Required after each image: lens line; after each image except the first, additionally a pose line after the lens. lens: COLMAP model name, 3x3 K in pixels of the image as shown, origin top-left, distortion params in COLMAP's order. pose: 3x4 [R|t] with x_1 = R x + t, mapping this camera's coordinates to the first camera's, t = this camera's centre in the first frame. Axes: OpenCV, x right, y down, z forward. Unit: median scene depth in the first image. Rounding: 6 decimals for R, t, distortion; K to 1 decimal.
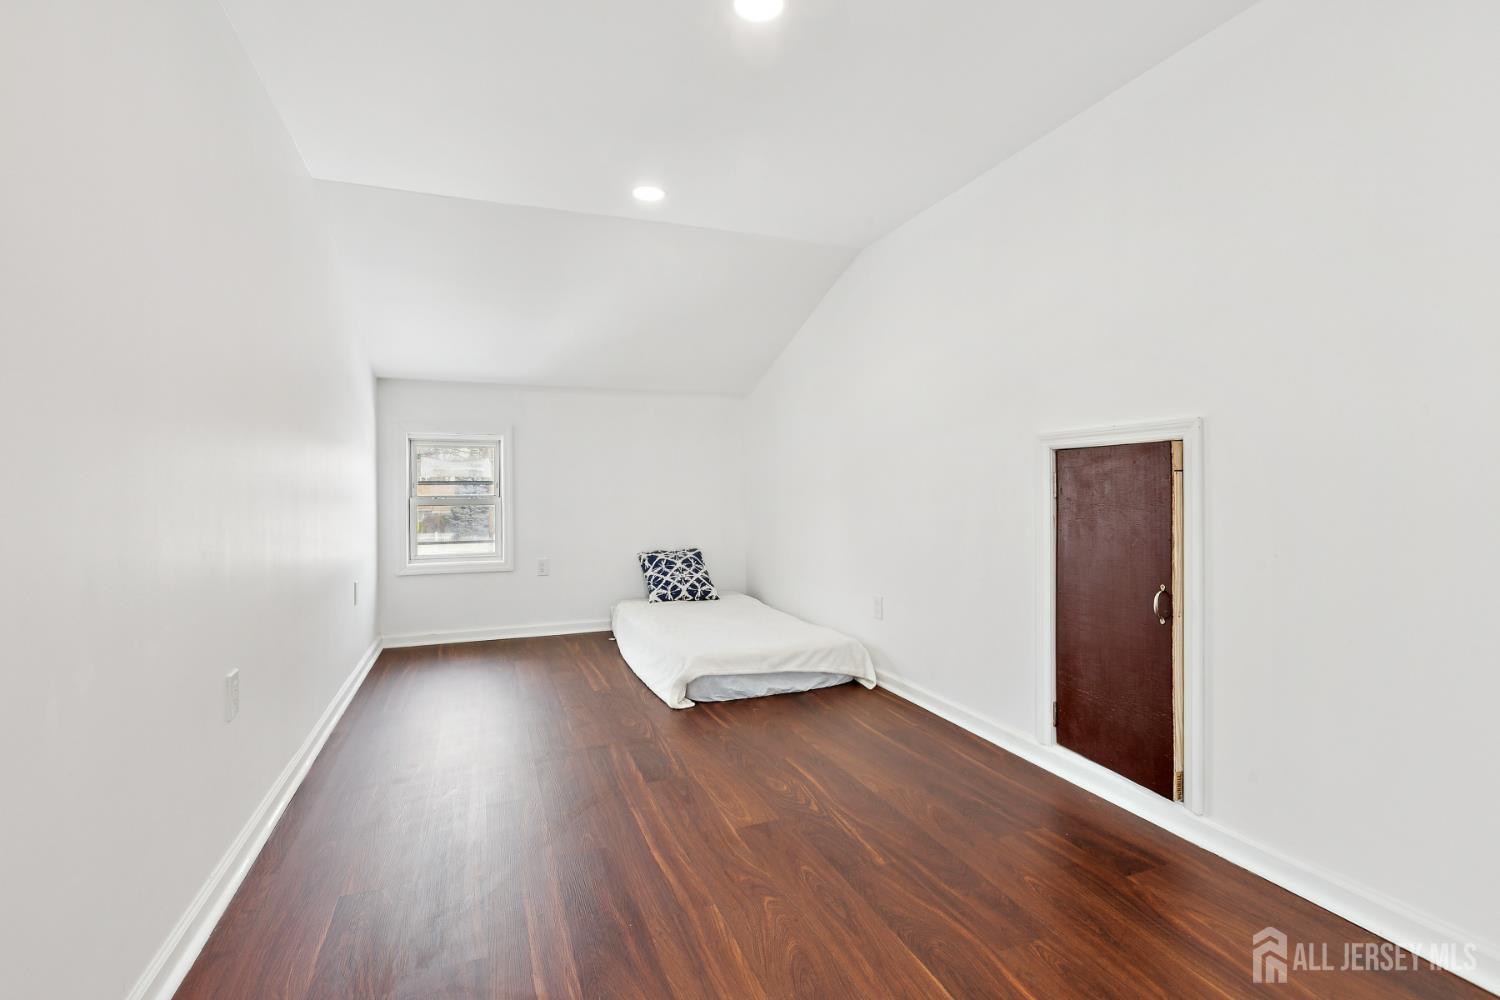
lens RADIAL K [[705.3, 0, 728.3], [0, 705.3, 469.6], [0, 0, 1]] dist [0.001046, 0.000009]
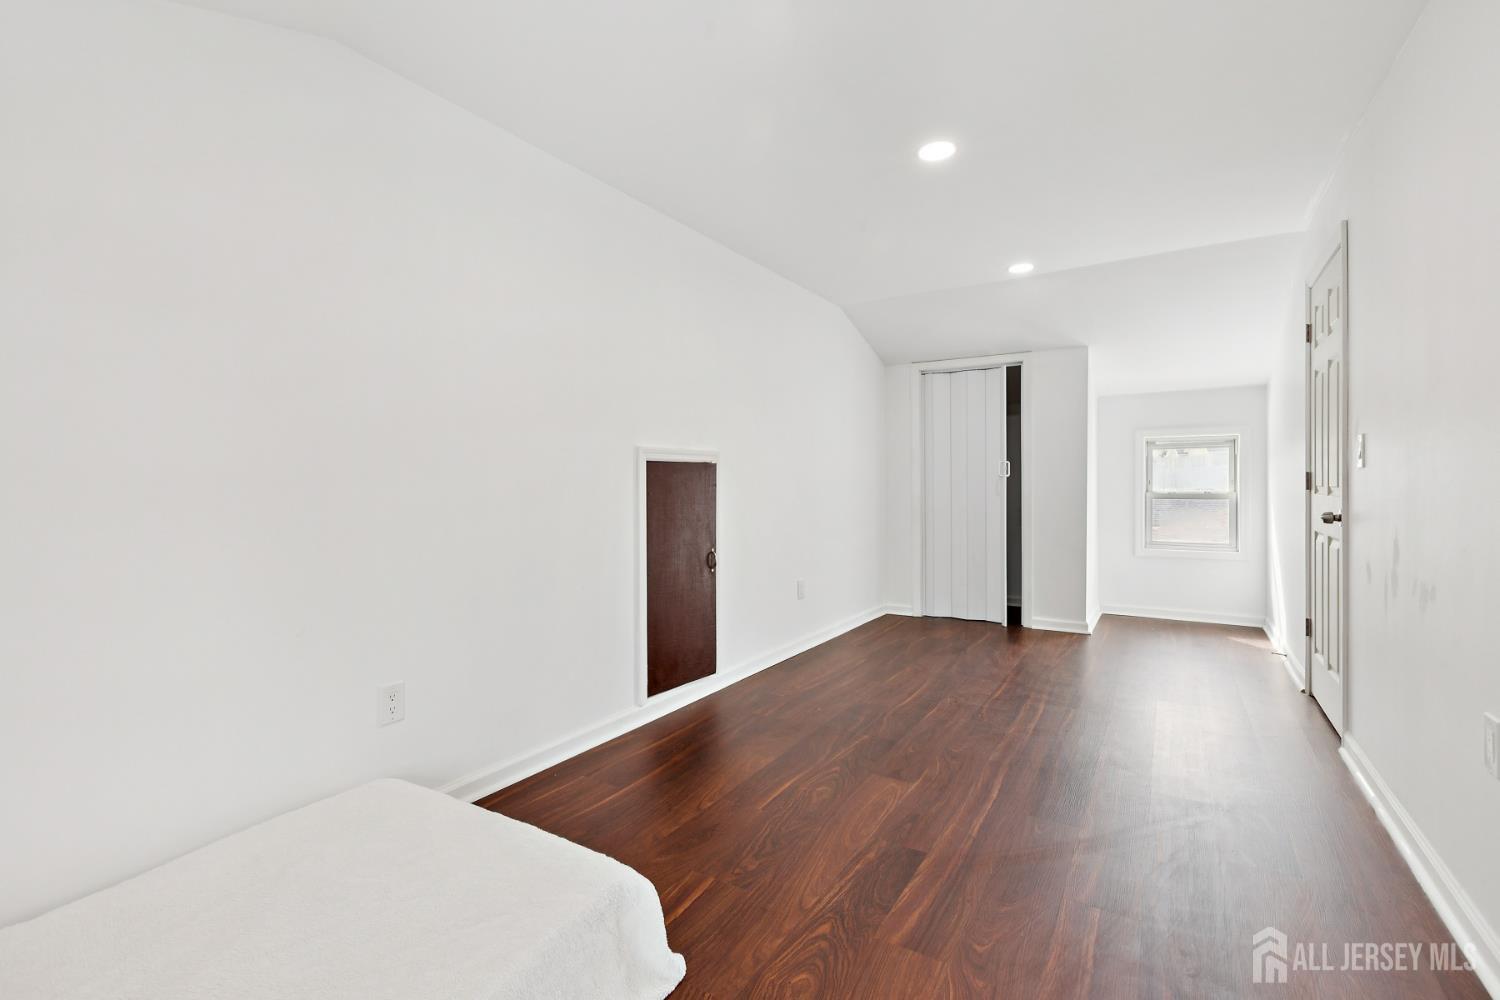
lens RADIAL K [[675.0, 0, 756.6], [0, 675.0, 492.3], [0, 0, 1]] dist [-0.000142, -0.000011]
pose [[-0.630173, 0.003393, 0.776448, -0.643302], [-0.006148, 0.999937, -0.009358, 0.039940], [-0.776431, -0.010671, -0.630112, 1.775895]]
